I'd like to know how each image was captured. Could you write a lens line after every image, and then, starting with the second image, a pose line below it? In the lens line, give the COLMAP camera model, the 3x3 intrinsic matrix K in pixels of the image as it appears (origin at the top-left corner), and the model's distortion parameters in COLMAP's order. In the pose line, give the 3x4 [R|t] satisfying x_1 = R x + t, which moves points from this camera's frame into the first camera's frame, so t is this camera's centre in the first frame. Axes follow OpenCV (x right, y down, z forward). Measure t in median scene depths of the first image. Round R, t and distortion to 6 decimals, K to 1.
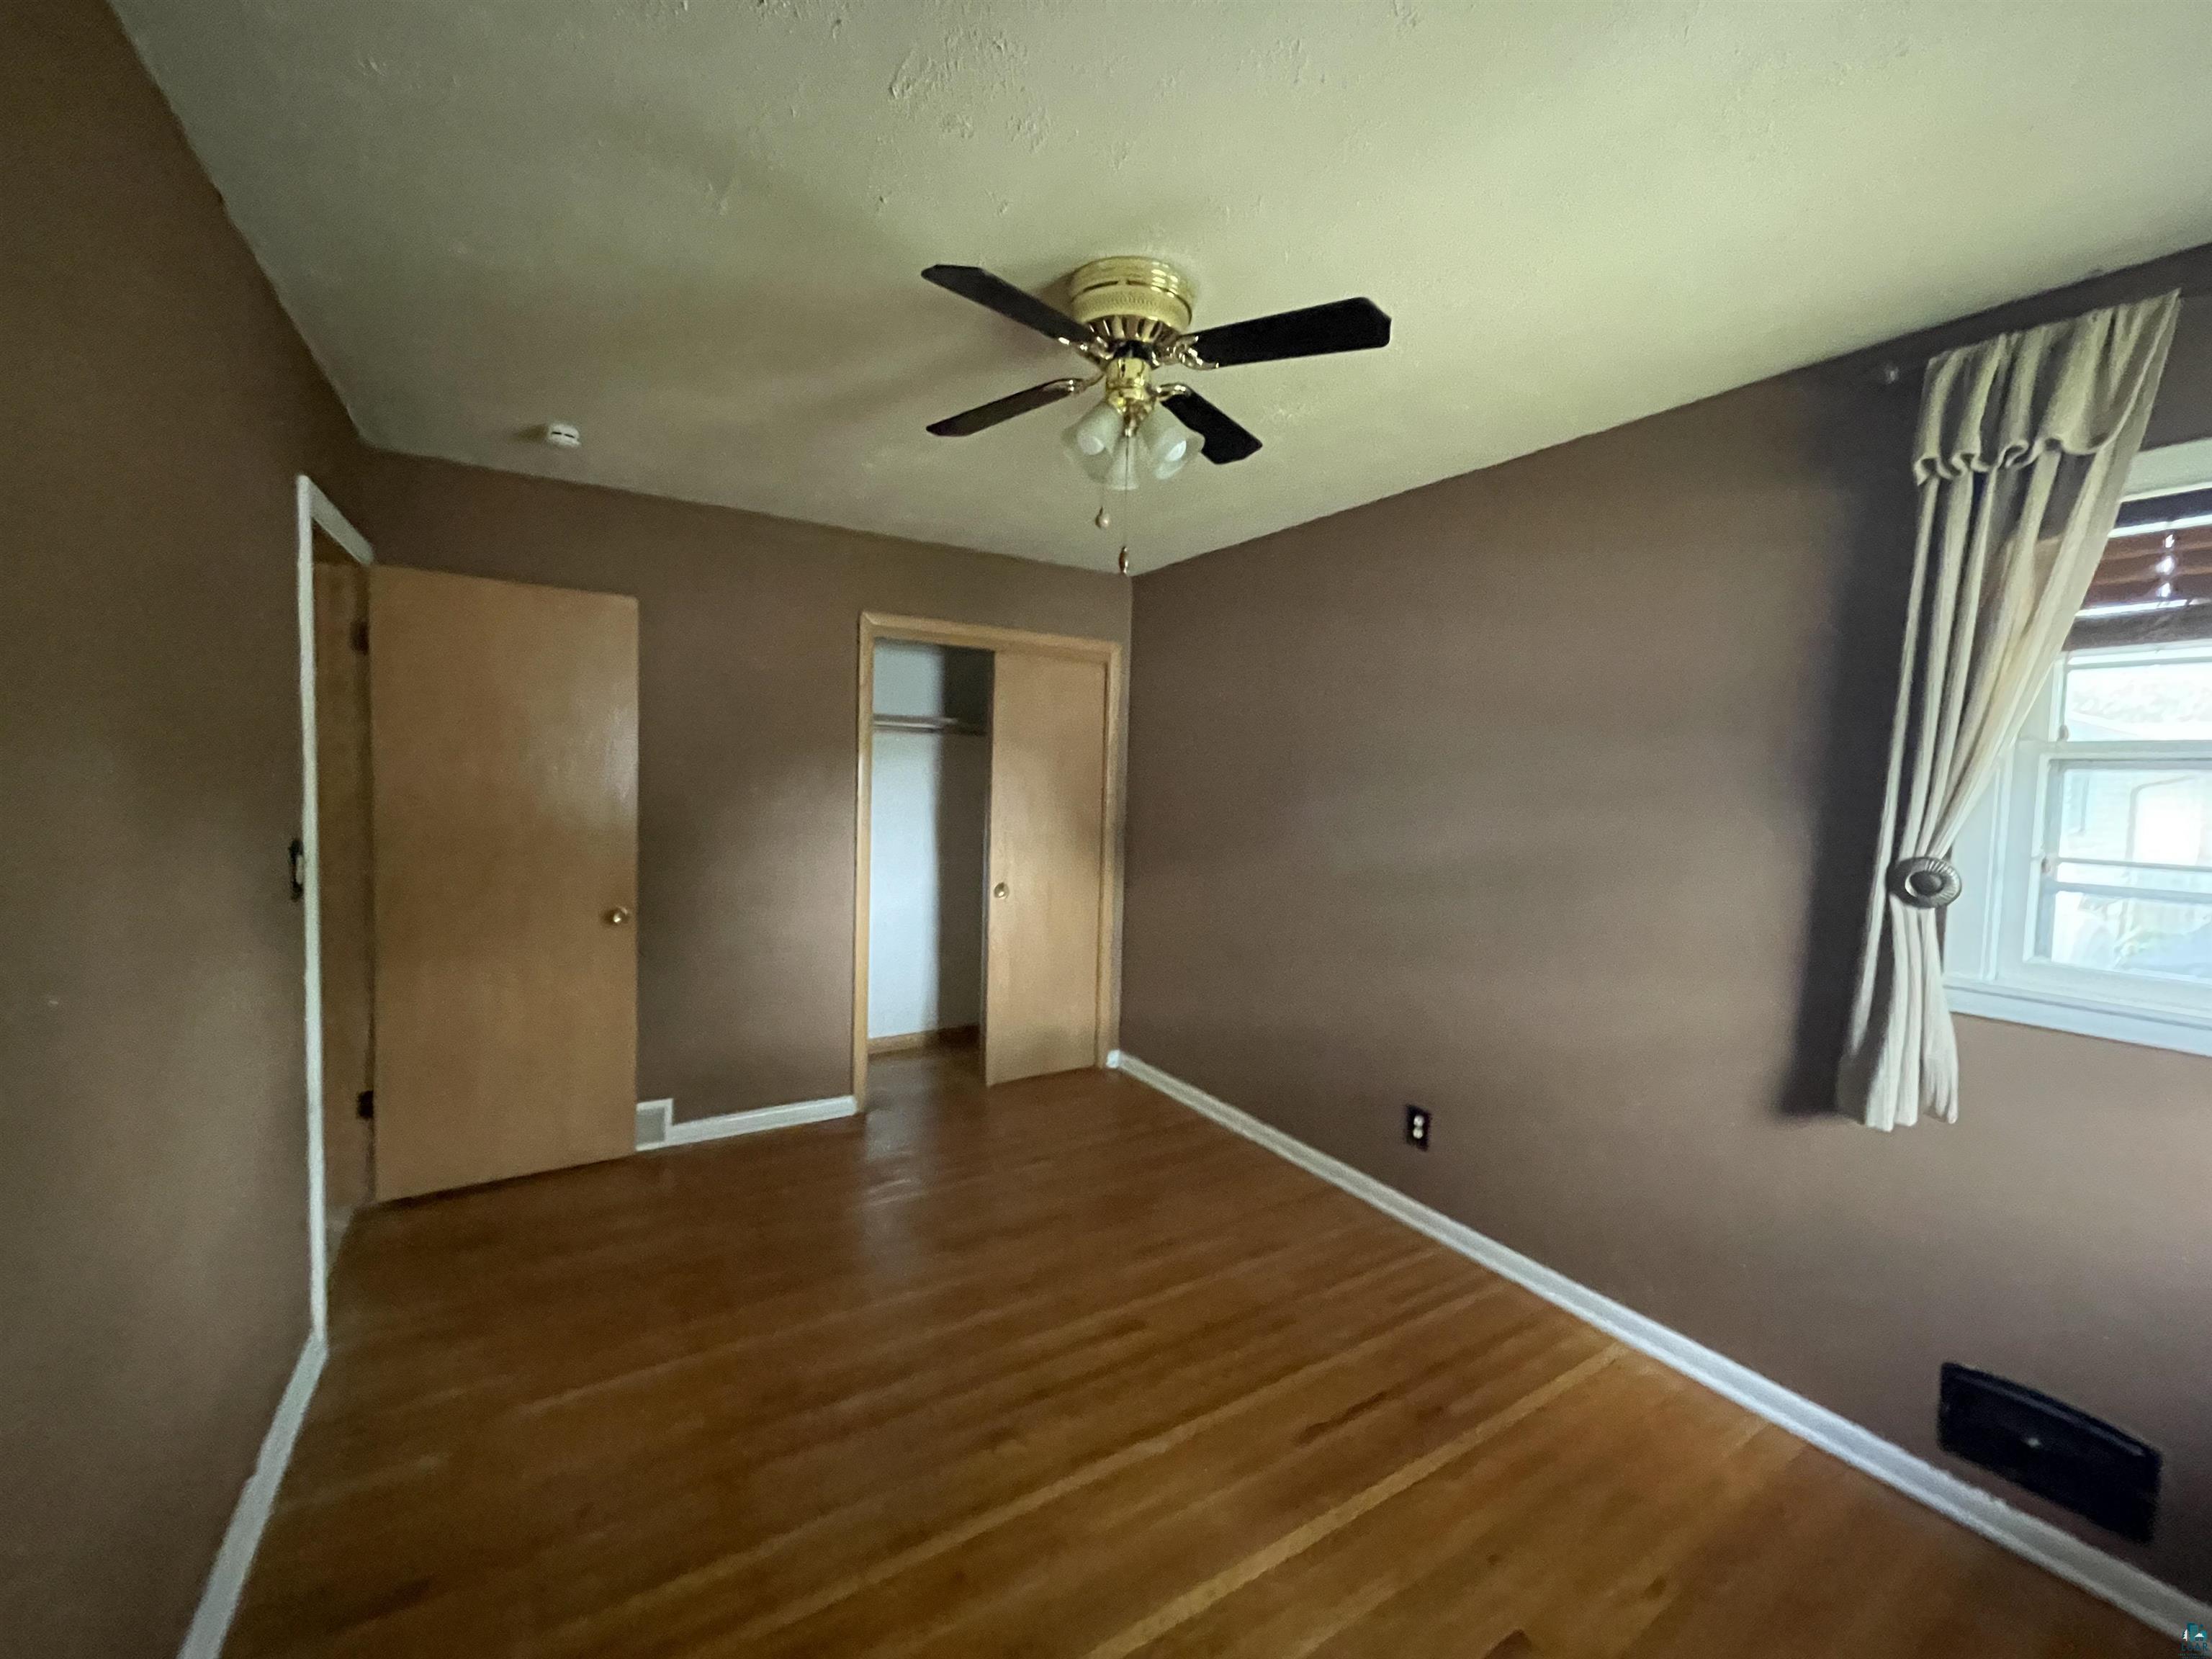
lens RADIAL K [[900.2, 0, 1104.2], [0, 900.2, 788.0], [0, 0, 1]] dist [-0.000121, 0.000049]
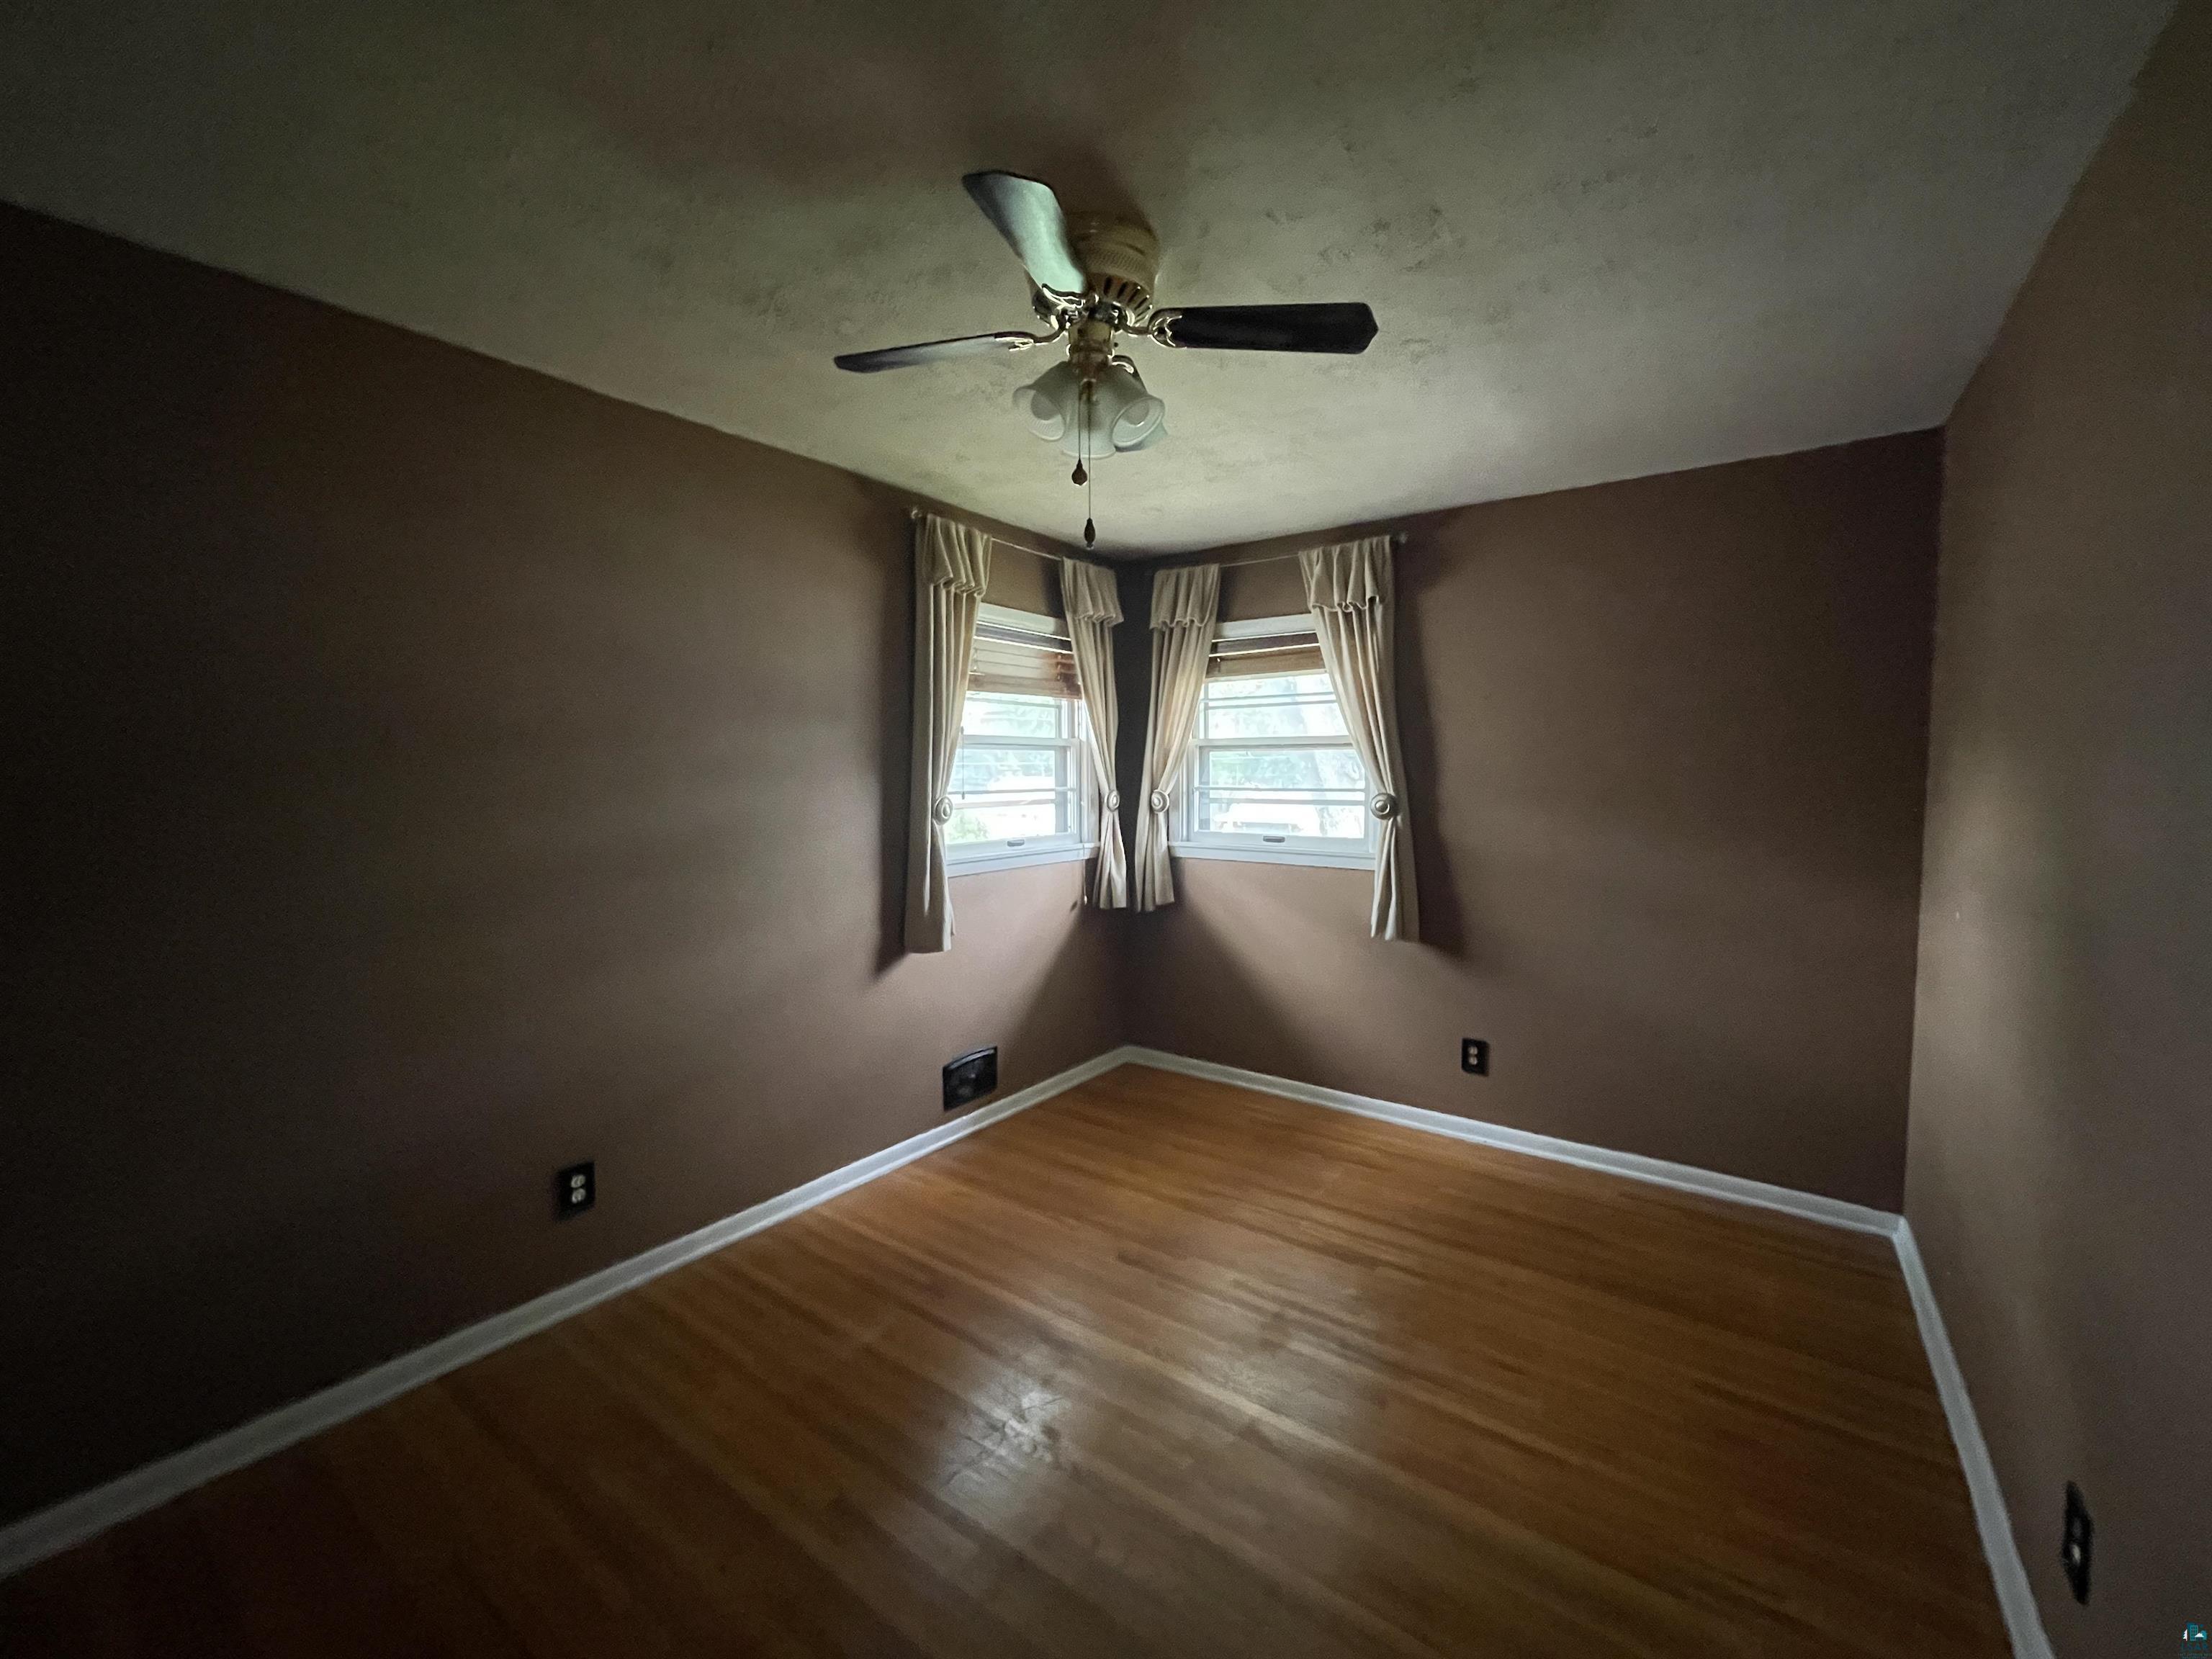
lens RADIAL K [[886.7, 0, 1111.1], [0, 886.7, 822.2], [0, 0, 1]] dist [-0.000727, 0.000304]
pose [[-0.365977, -0.072968, 0.927759, -0.744158], [0.017051, 0.996228, 0.085079, -0.010508], [-0.930468, 0.046957, -0.363353, 1.155587]]
